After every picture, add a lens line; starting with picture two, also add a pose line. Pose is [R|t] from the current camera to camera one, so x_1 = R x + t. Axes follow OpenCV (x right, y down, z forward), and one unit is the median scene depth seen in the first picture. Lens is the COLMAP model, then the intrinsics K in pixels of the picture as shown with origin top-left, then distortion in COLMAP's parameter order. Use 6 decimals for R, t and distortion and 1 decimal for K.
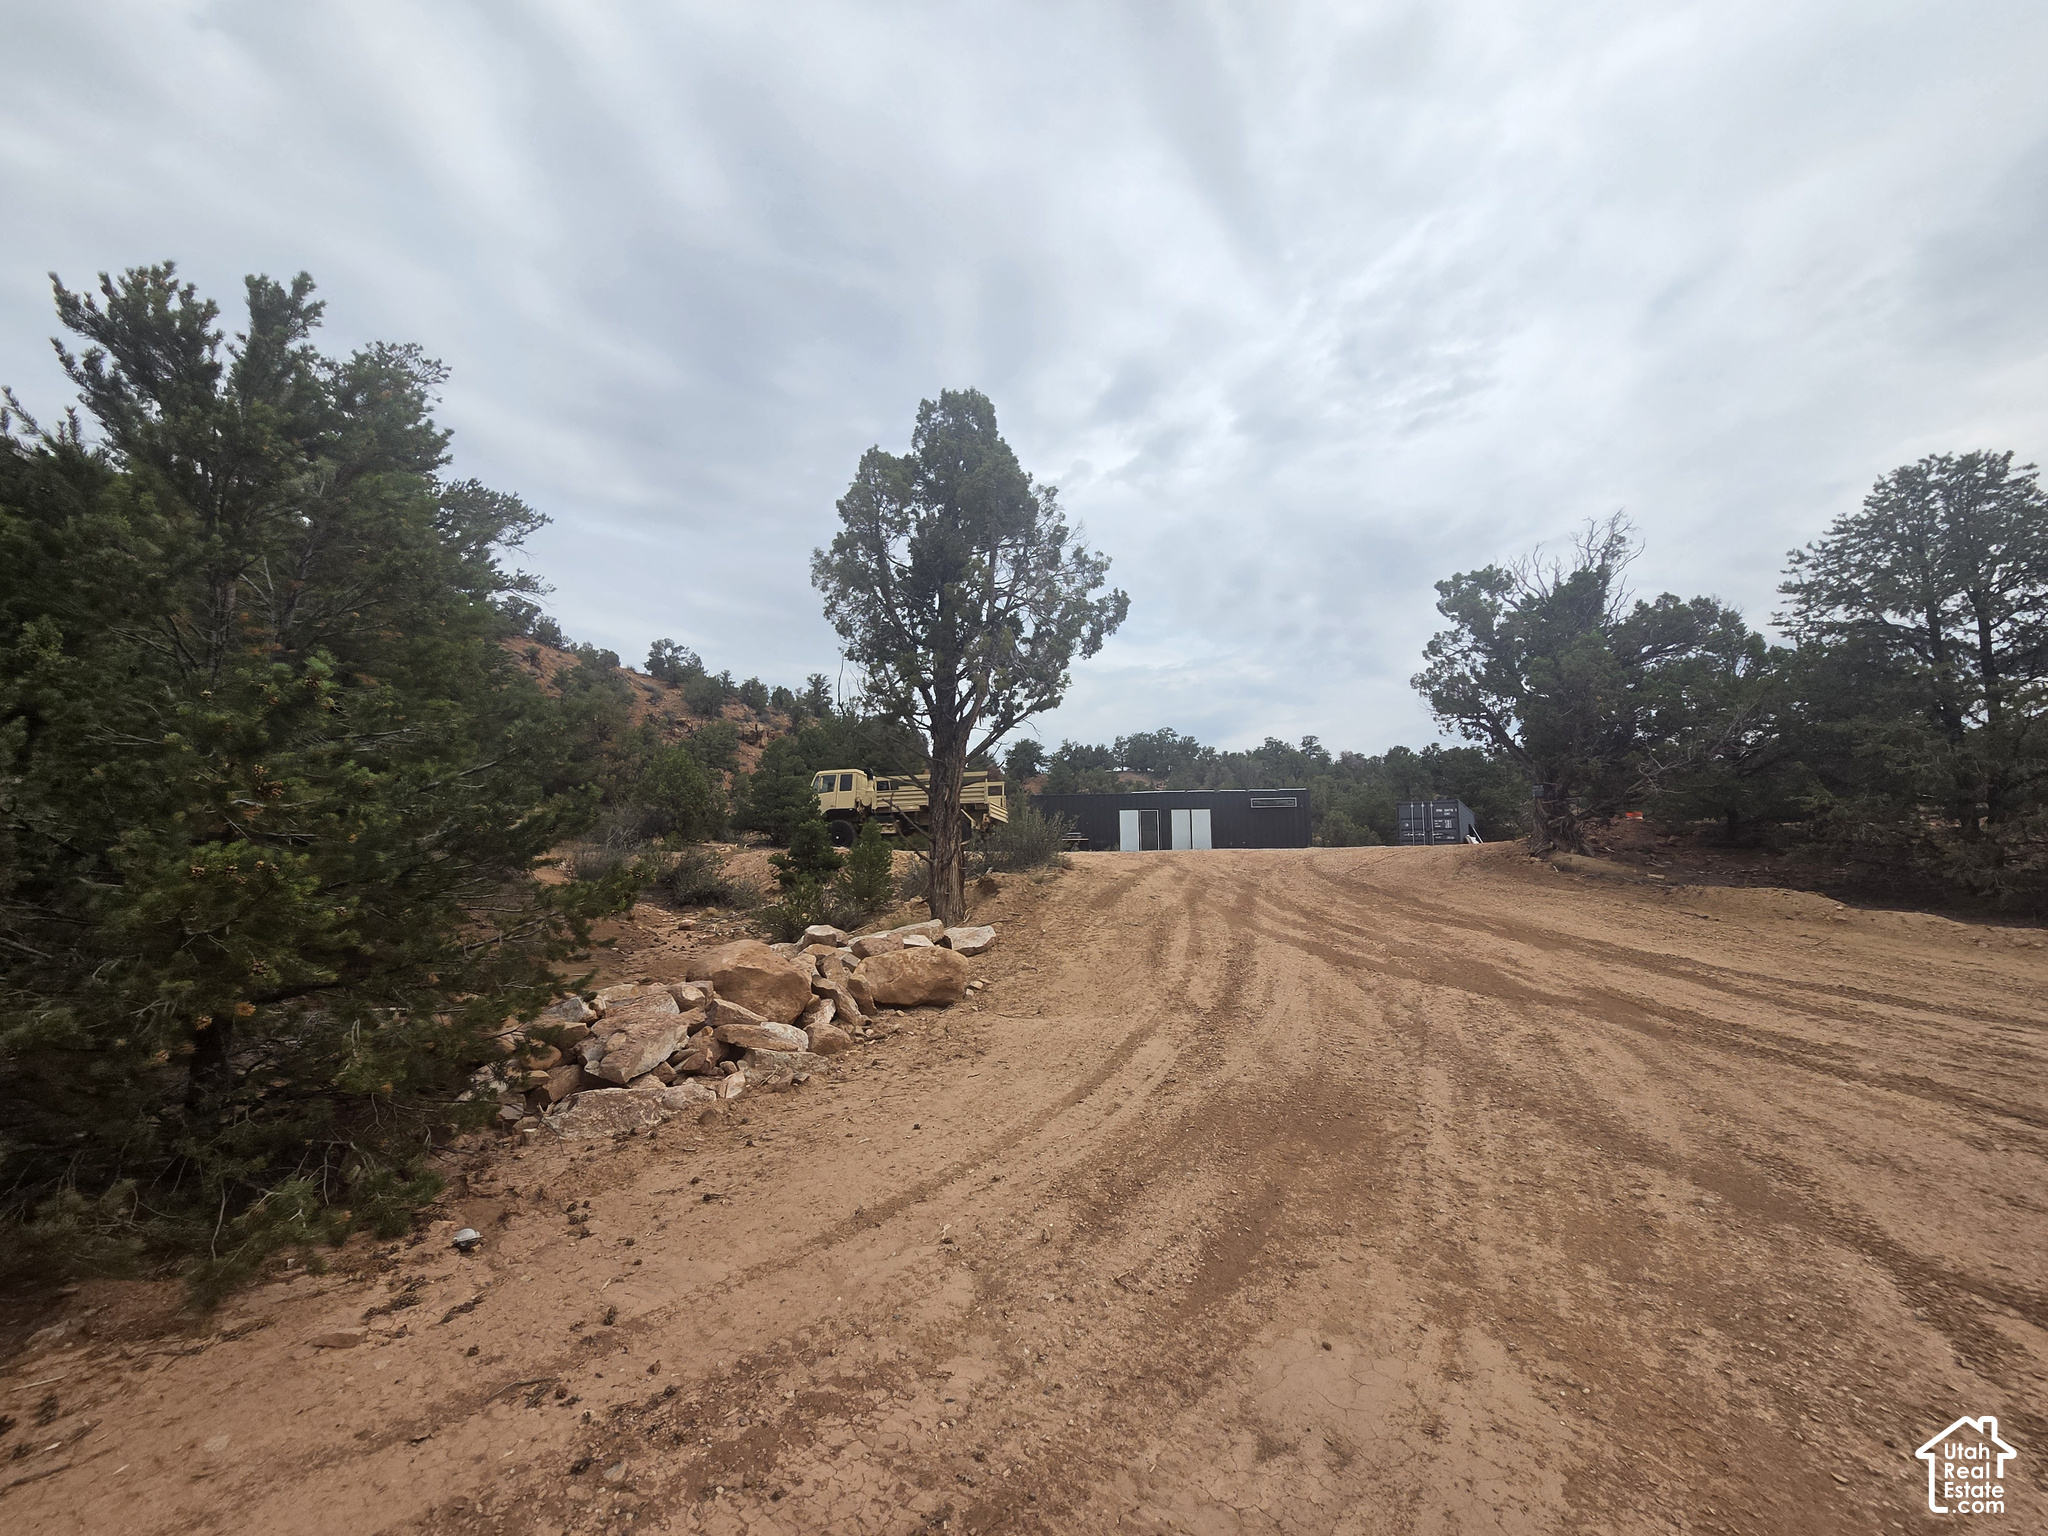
lens RADIAL K [[844.3, 0, 1012.5], [0, 844.3, 783.8], [0, 0, 1]] dist [0.000929, 0.000130]
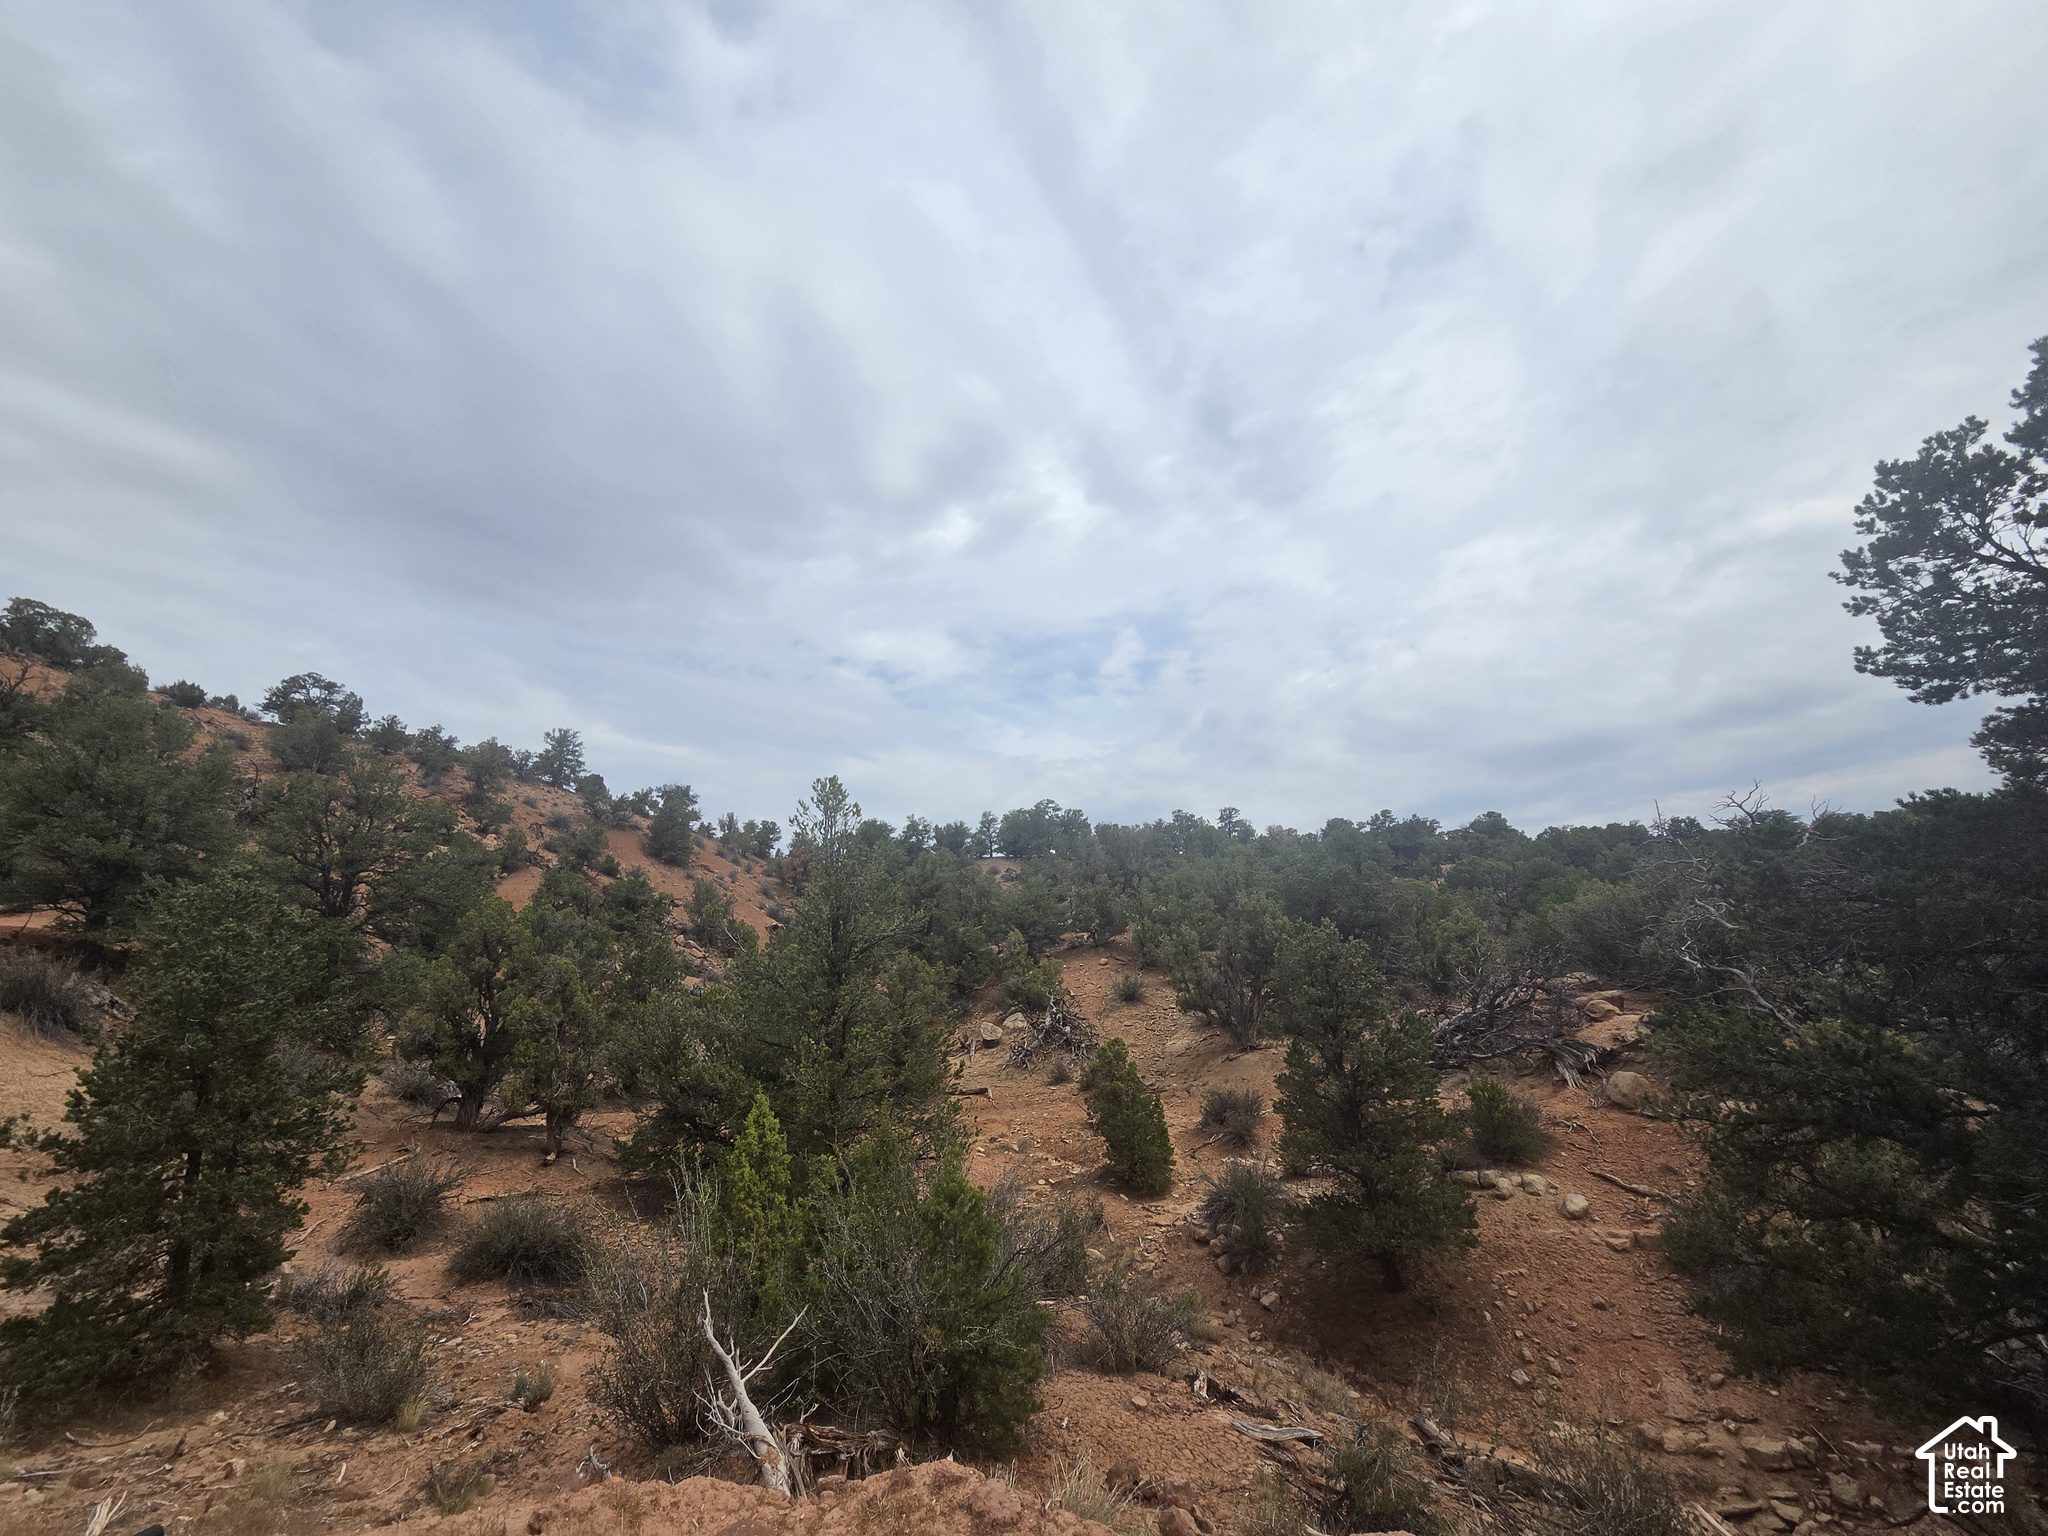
lens RADIAL K [[844.3, 0, 1016.6], [0, 844.3, 756.4], [0, 0, 1]] dist [0.000929, 0.000130]
pose [[0.996758, -0.008743, 0.079985, 1.045819], [0.020982, 0.987928, -0.153486, 0.139435], [-0.077678, 0.154667, 0.984908, 2.632602]]
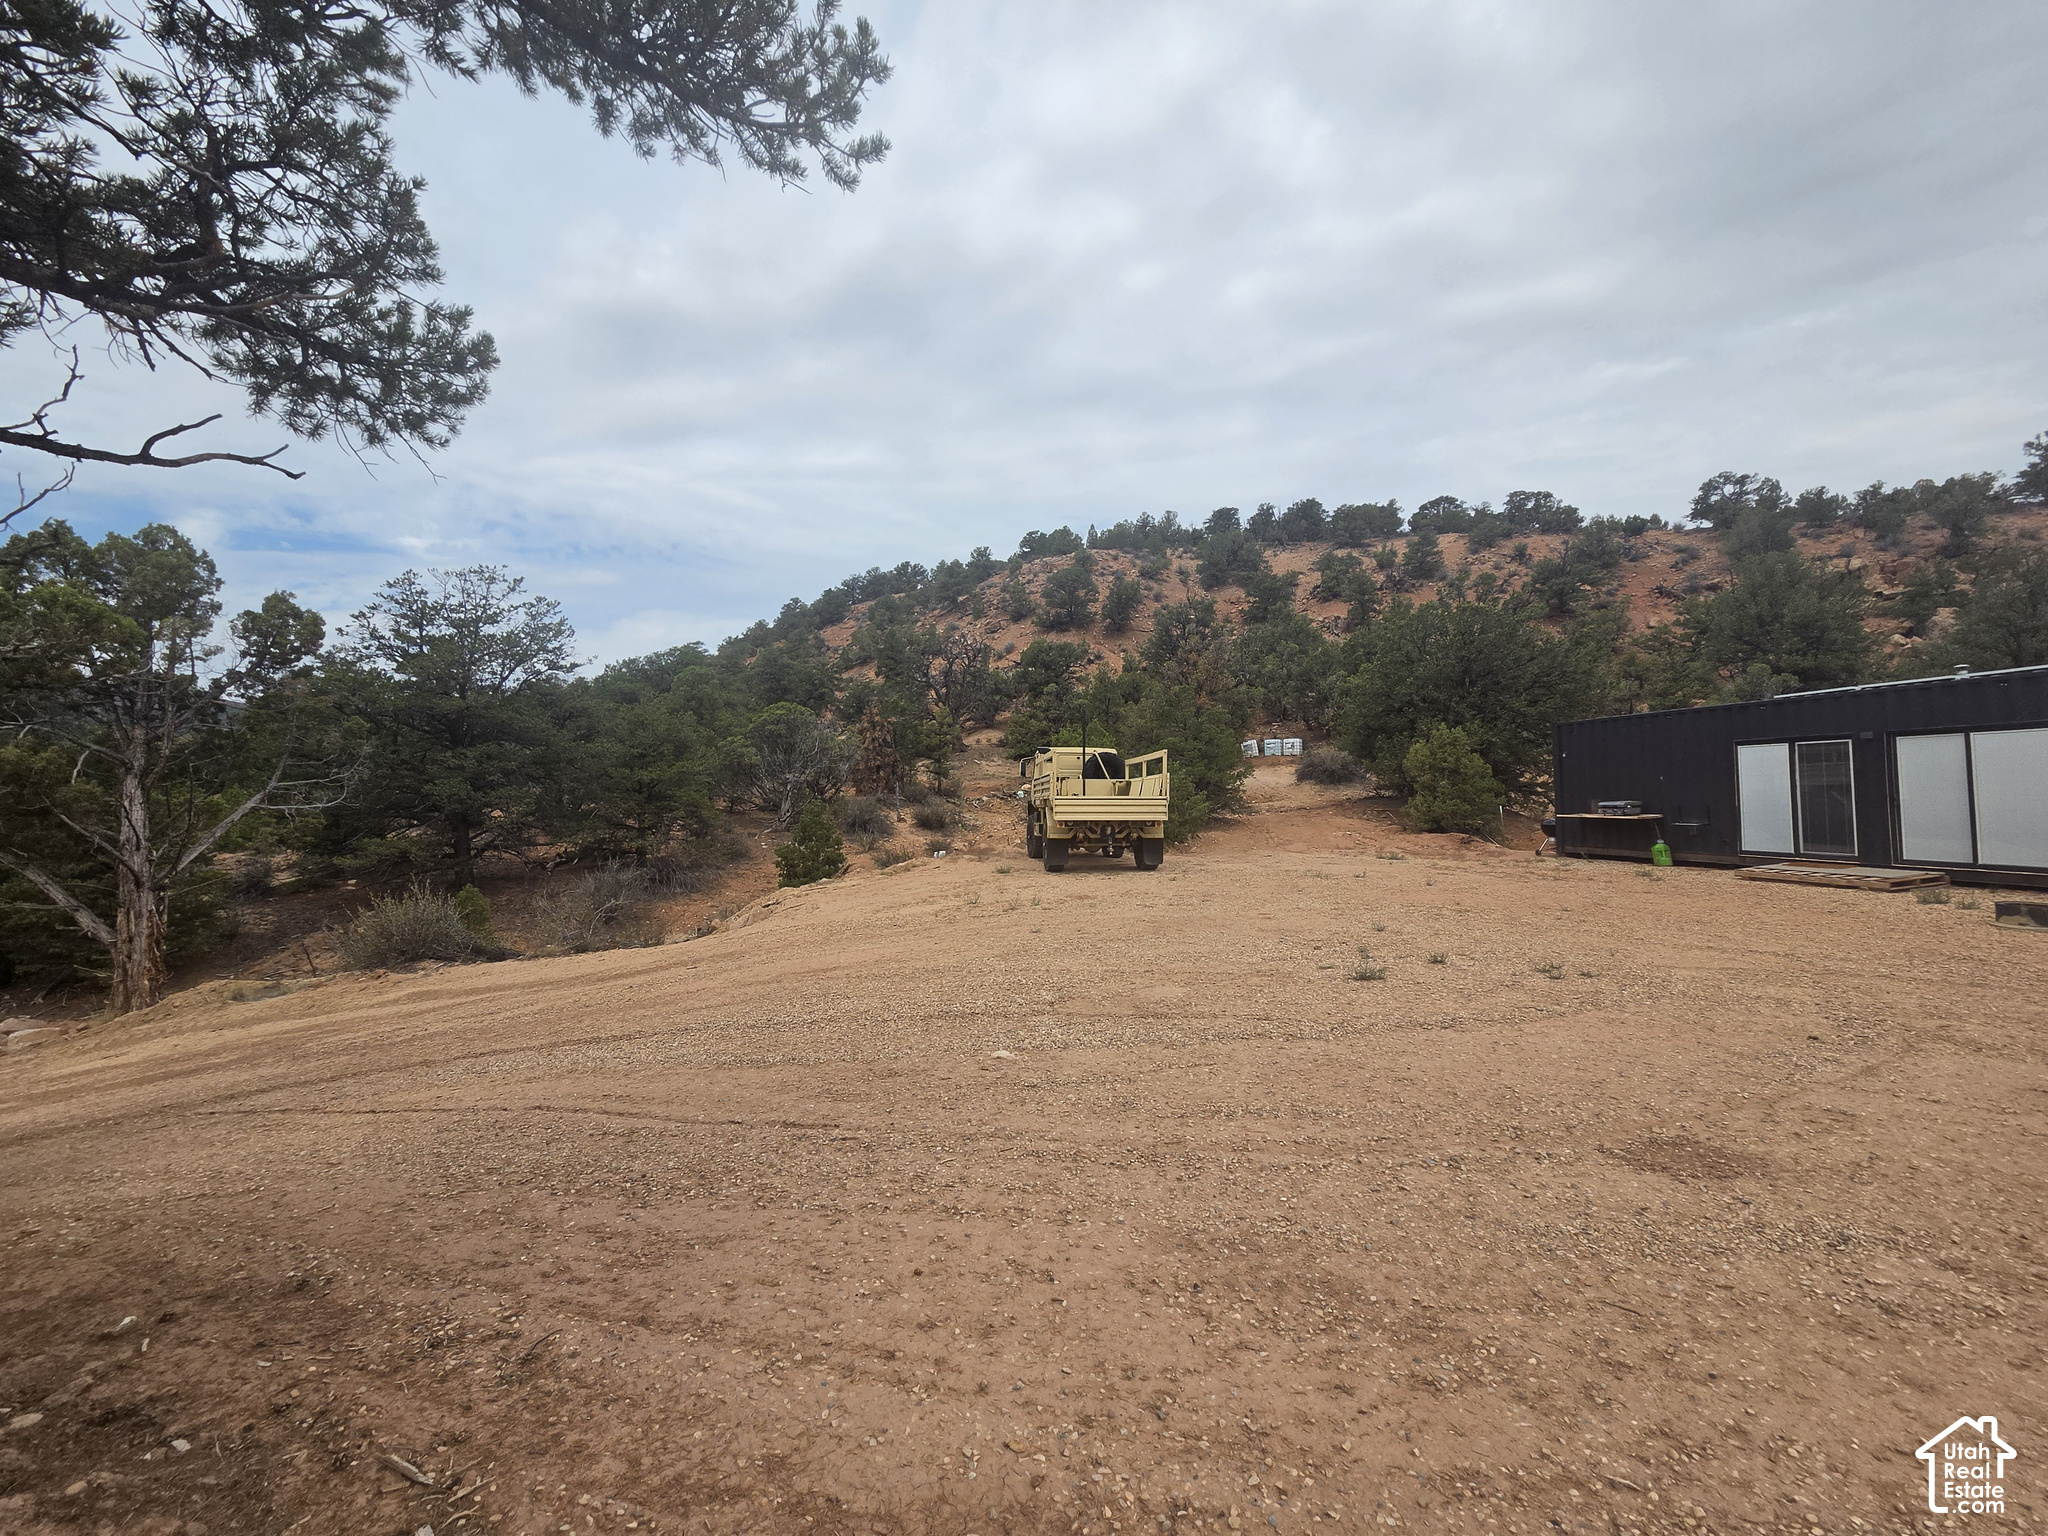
lens RADIAL K [[844.3, 0, 1018.7], [0, 844.3, 760.4], [0, 0, 1]] dist [0.000929, 0.000130]
pose [[0.303839, -0.039709, -0.951895, 0.994530], [0.132901, 0.991129, 0.001075, -0.018224], [0.943408, -0.126835, 0.306421, 1.364297]]
